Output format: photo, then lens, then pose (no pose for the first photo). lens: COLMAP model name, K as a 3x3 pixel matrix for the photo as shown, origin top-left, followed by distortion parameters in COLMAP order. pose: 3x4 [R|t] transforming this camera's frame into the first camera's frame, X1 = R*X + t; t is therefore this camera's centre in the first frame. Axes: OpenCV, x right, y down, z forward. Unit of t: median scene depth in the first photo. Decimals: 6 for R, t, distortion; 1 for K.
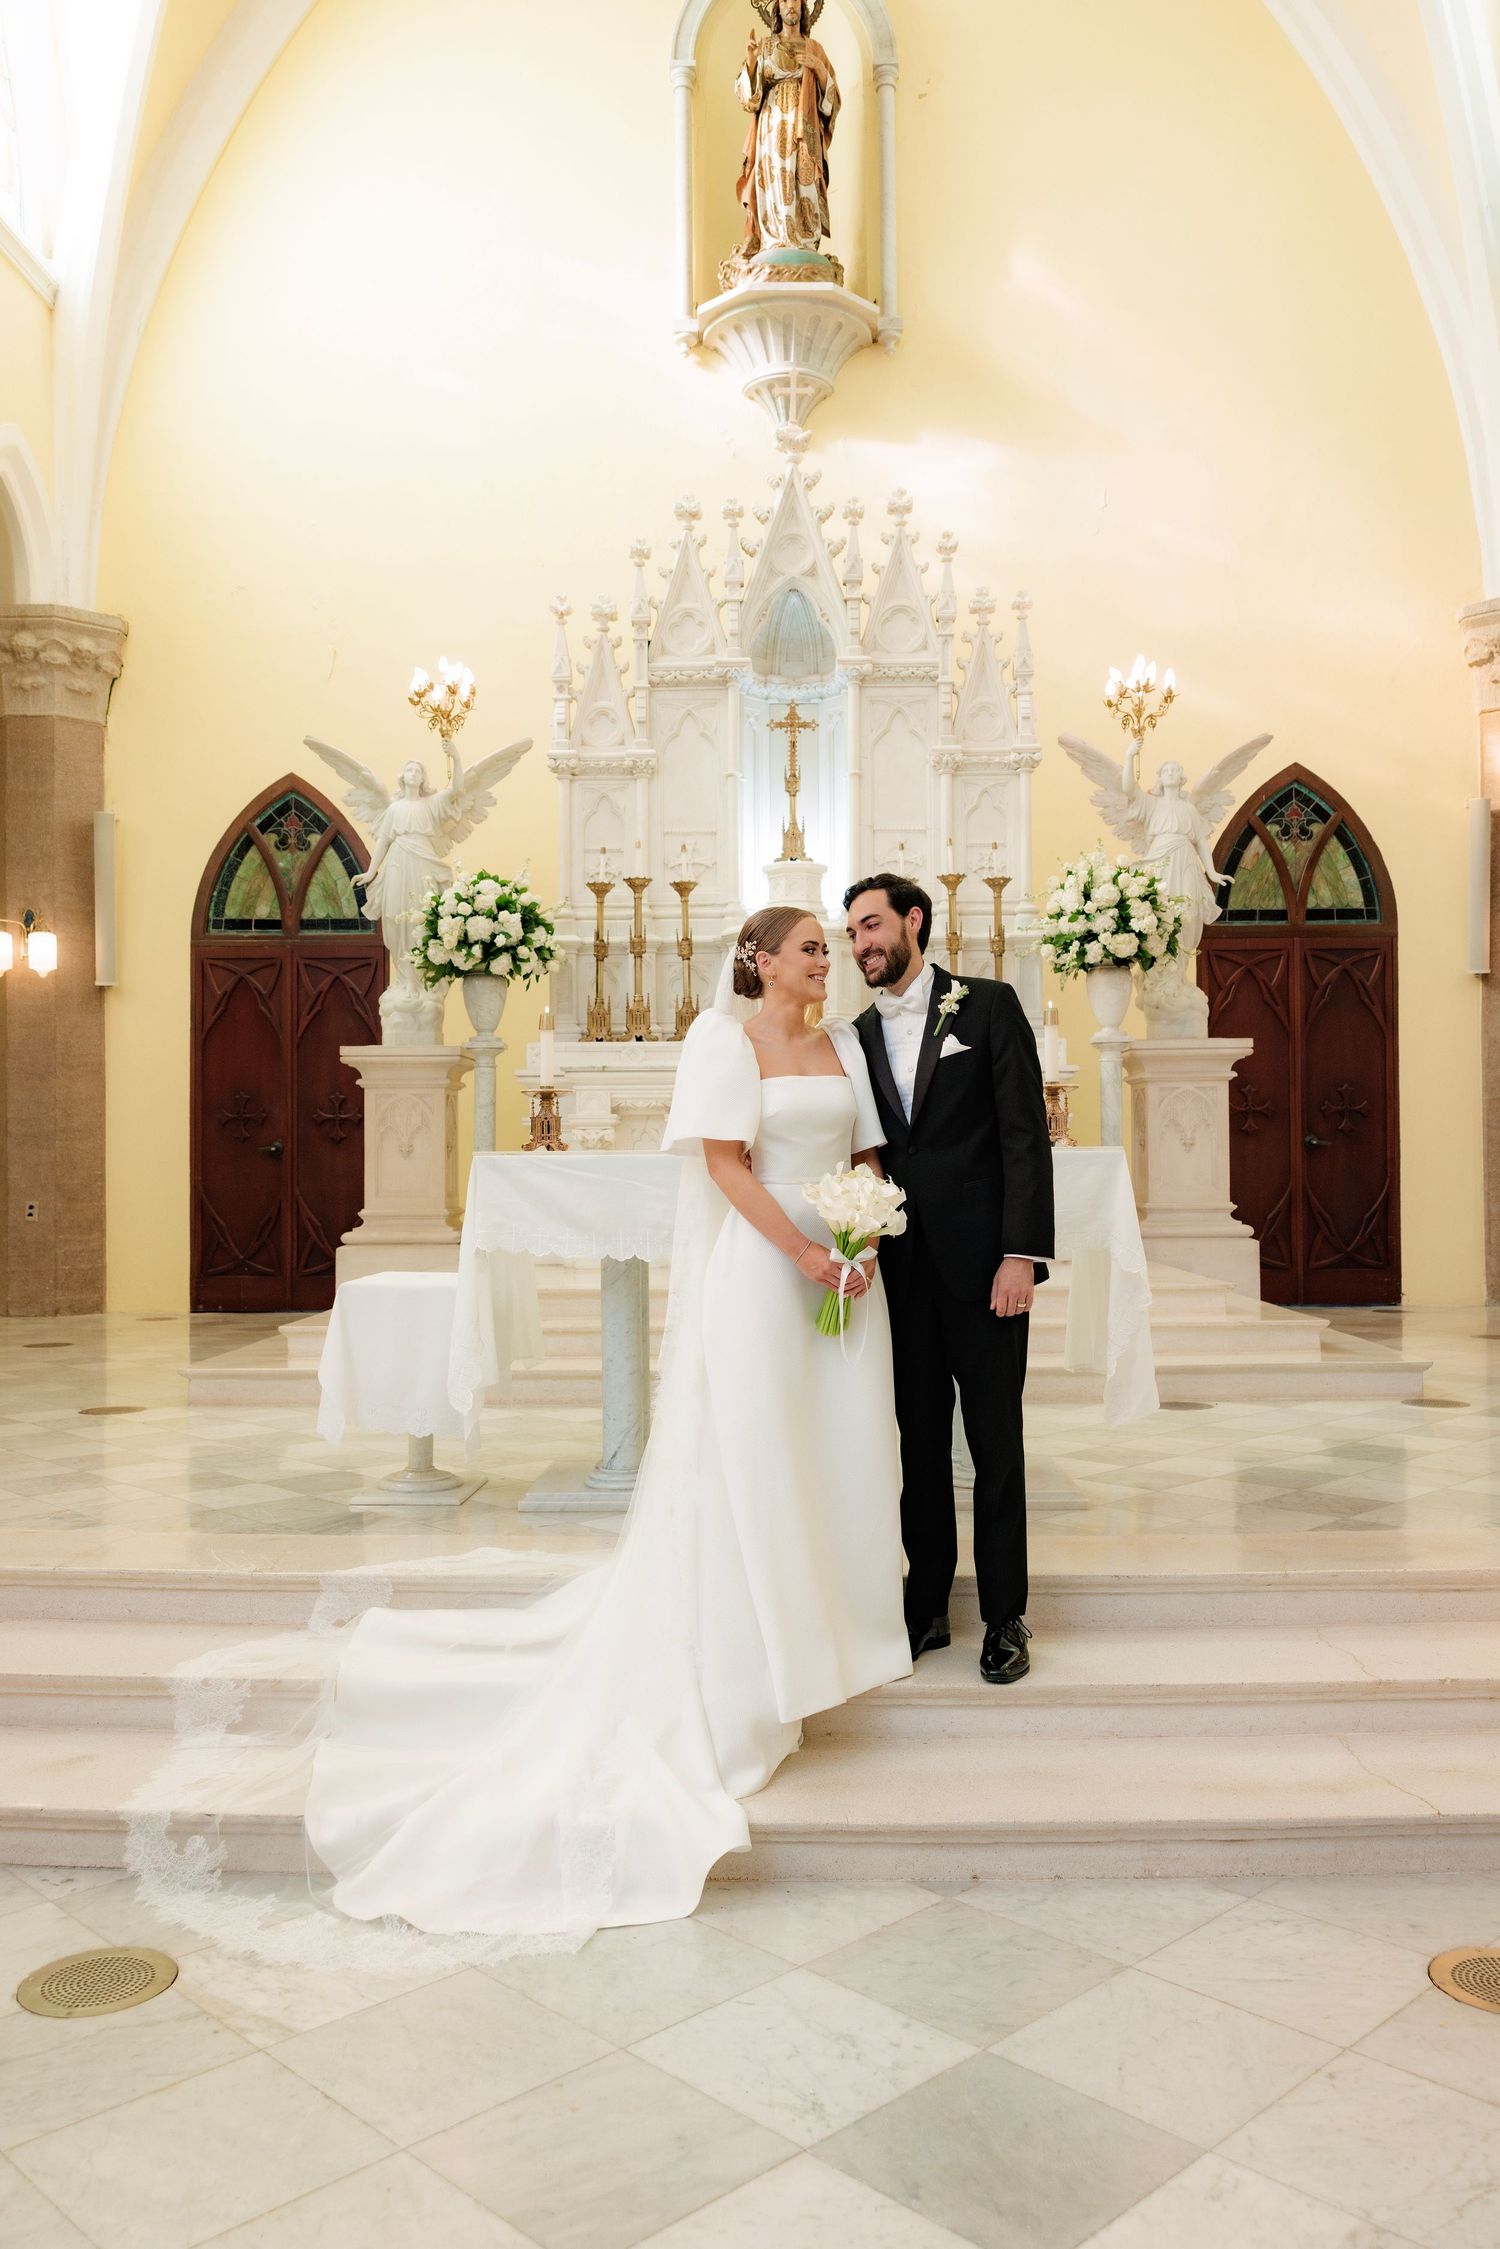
lens RADIAL K [[1791.1, 0, 762.6], [0, 1791.1, 1140.4], [0, 0, 1]] dist [-0.000332, 0.015050]
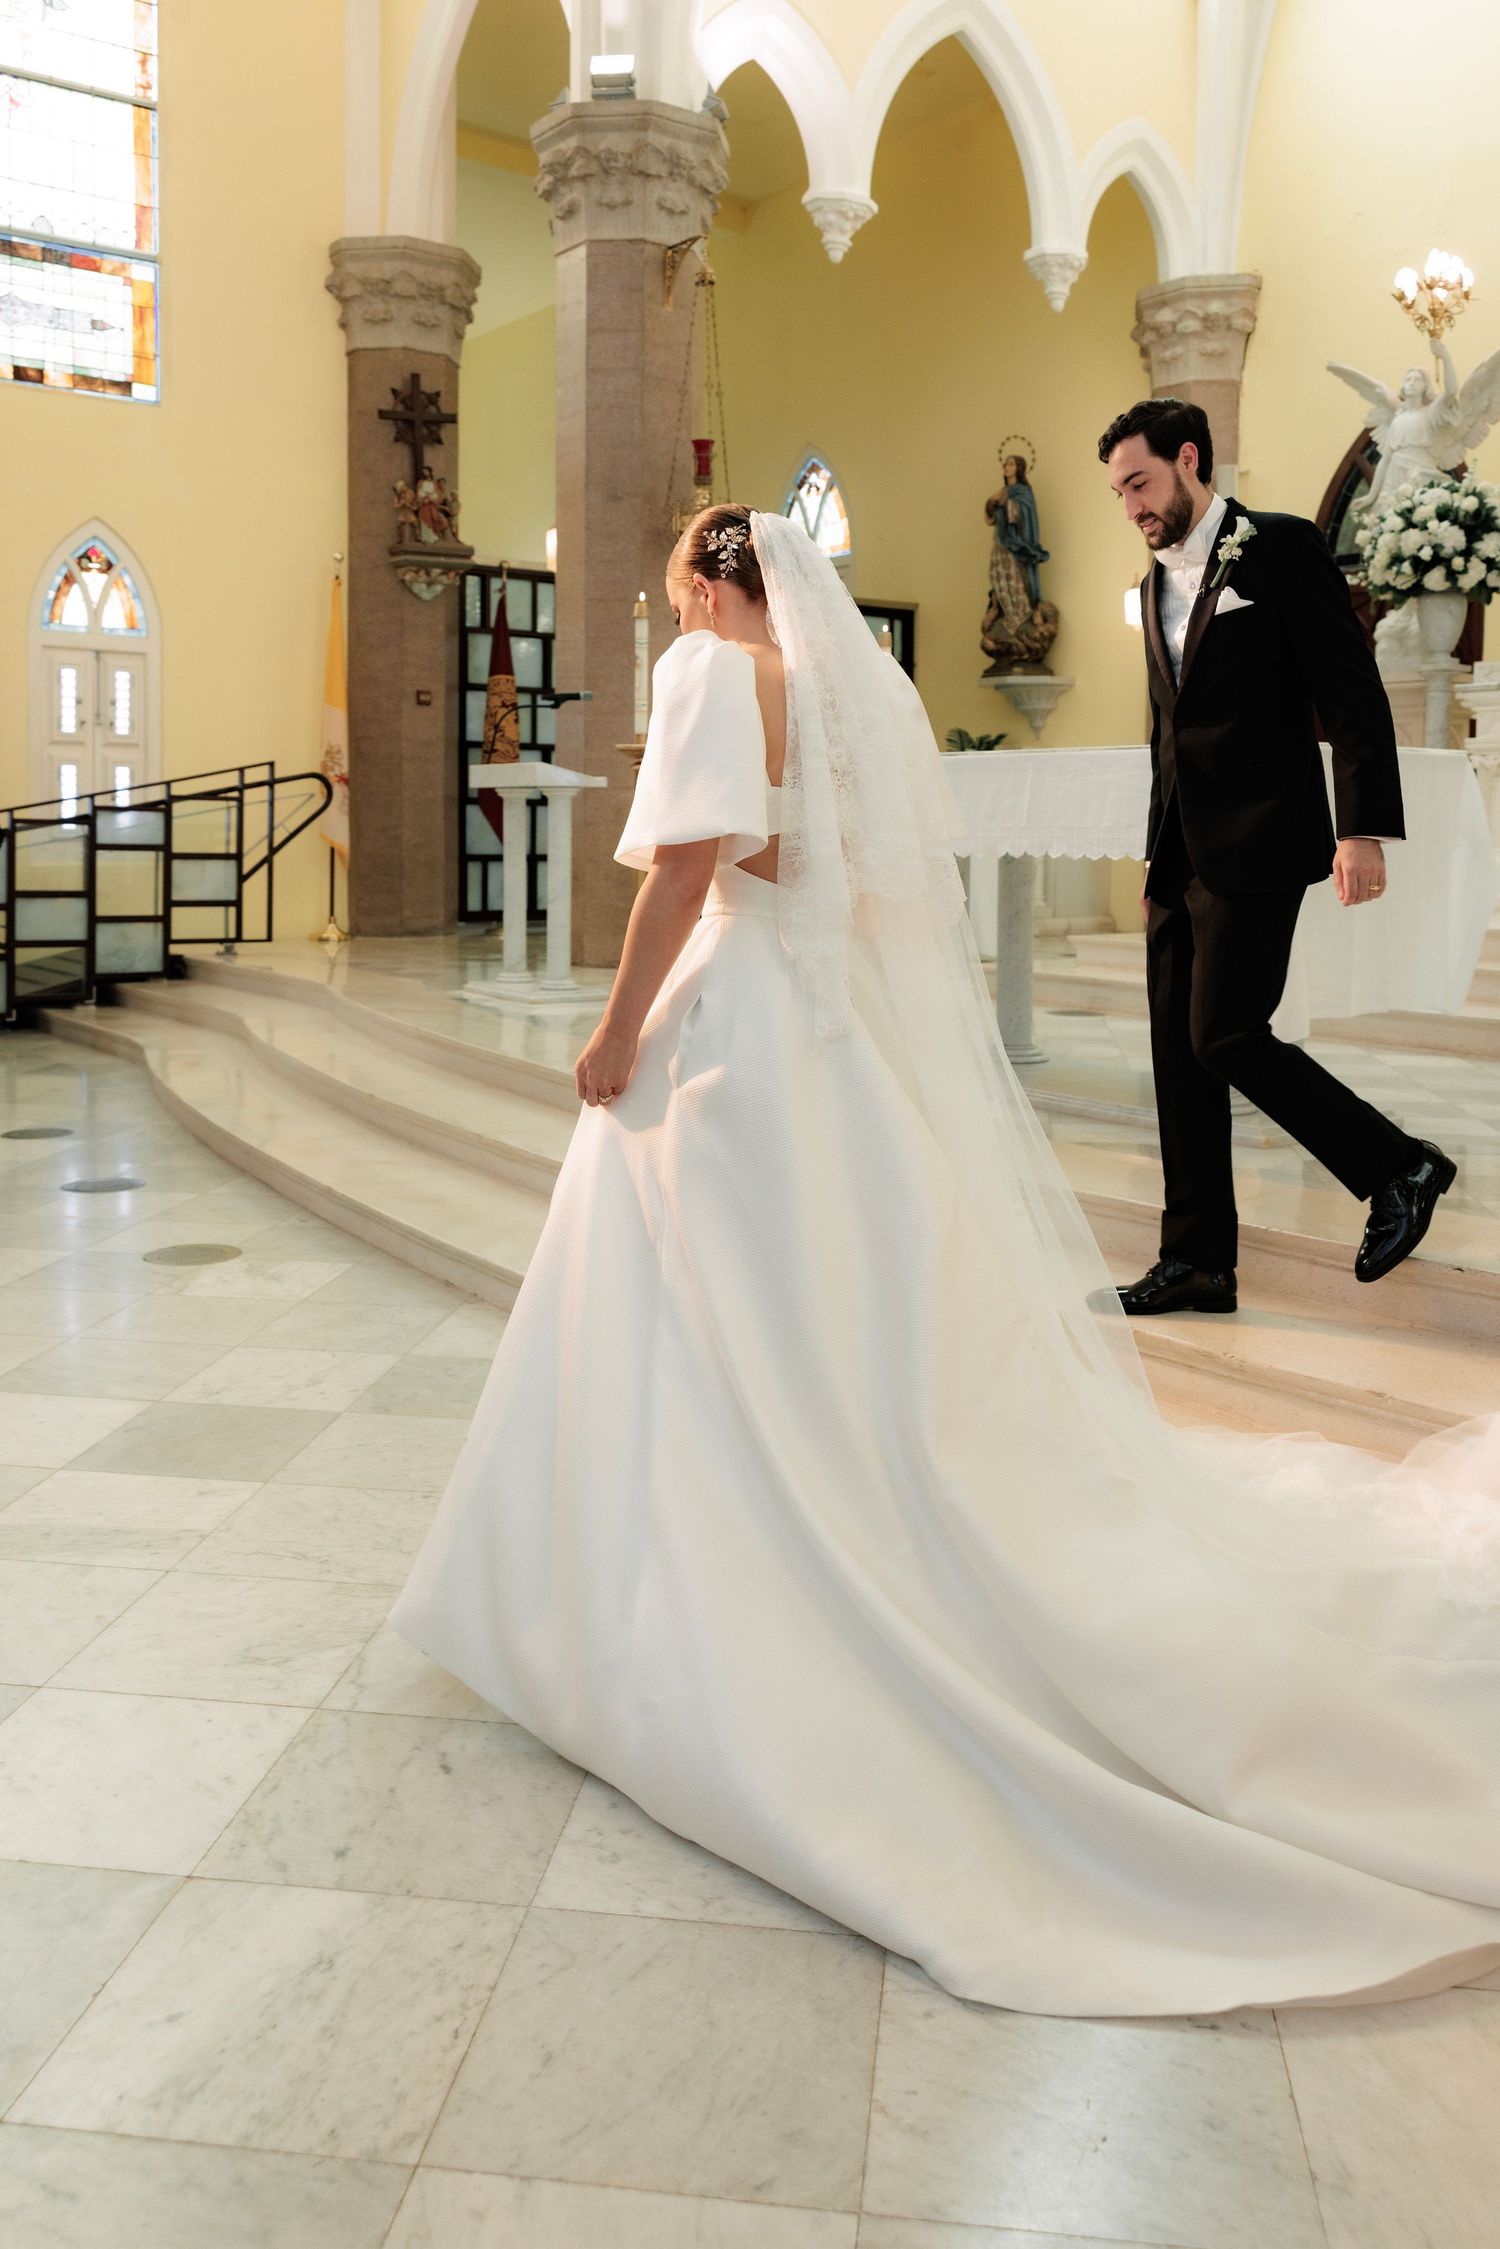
lens RADIAL K [[1846.9, 0, 787.3], [0, 1846.9, 897.9], [0, 0, 1]] dist [0.015053, 0.006075]
pose [[0.623474, 0.042632, -0.780681, 0.374476], [-0.002201, 0.998604, 0.052775, 0.015497], [0.781841, -0.031185, 0.622697, 0.126794]]
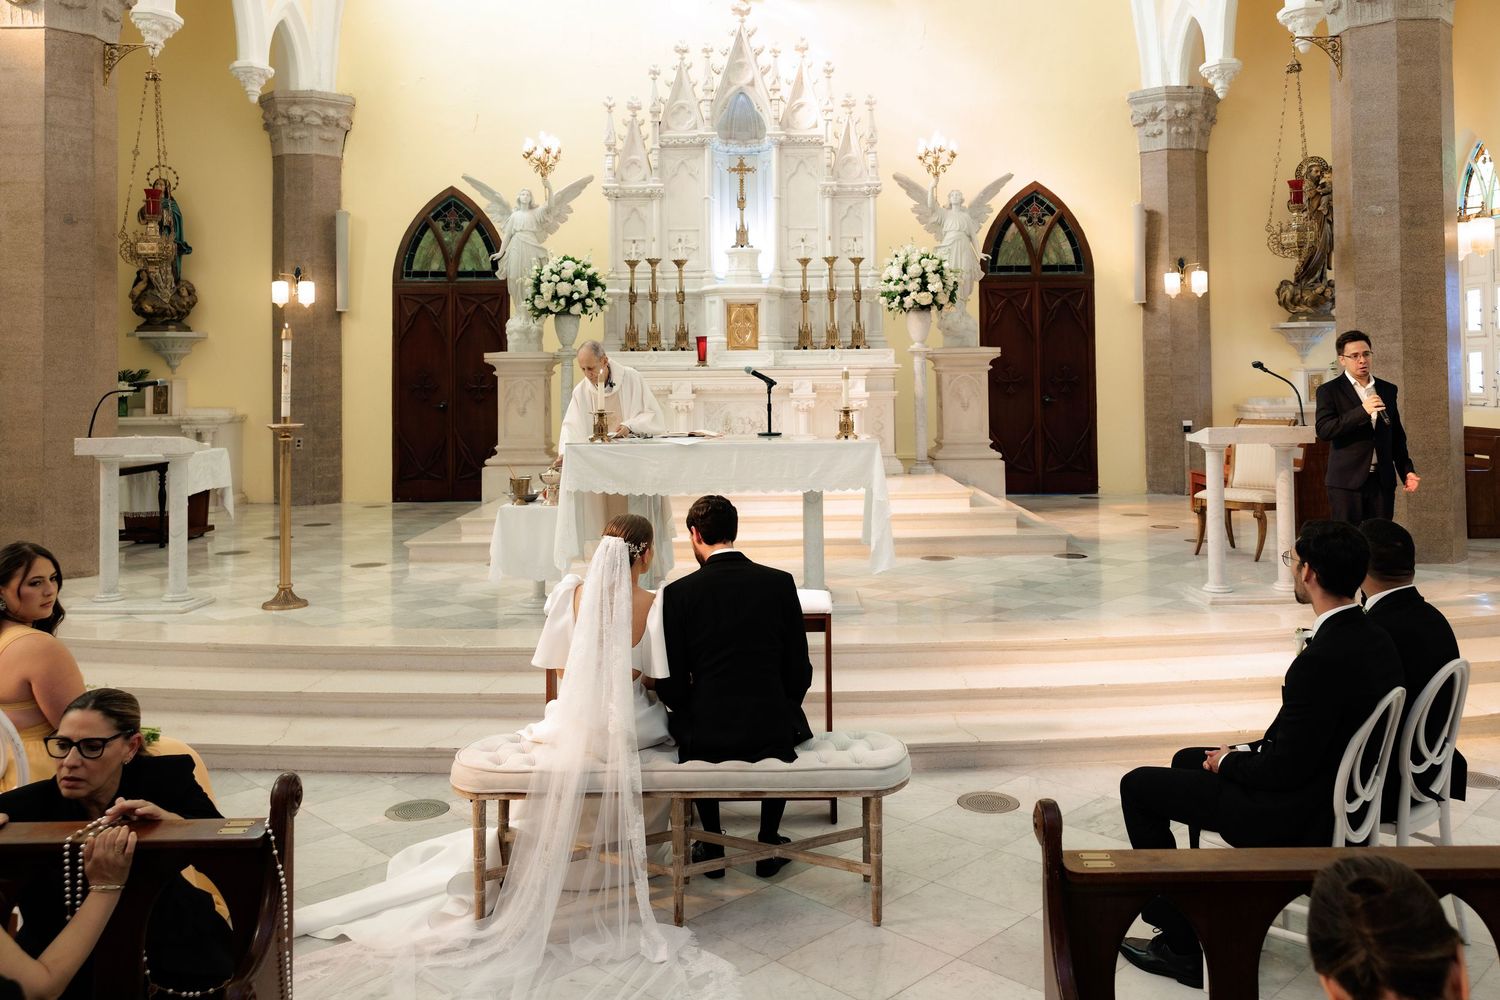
lens RADIAL K [[1231.8, 0, 786.3], [0, 1231.8, 349.2], [0, 0, 1]] dist [0.015053, 0.006075]
pose [[0.999611, -0.002378, 0.027774, 0.026755], [0.002628, 0.999956, -0.008970, -0.043830], [-0.027752, 0.009039, 0.999574, -0.213994]]
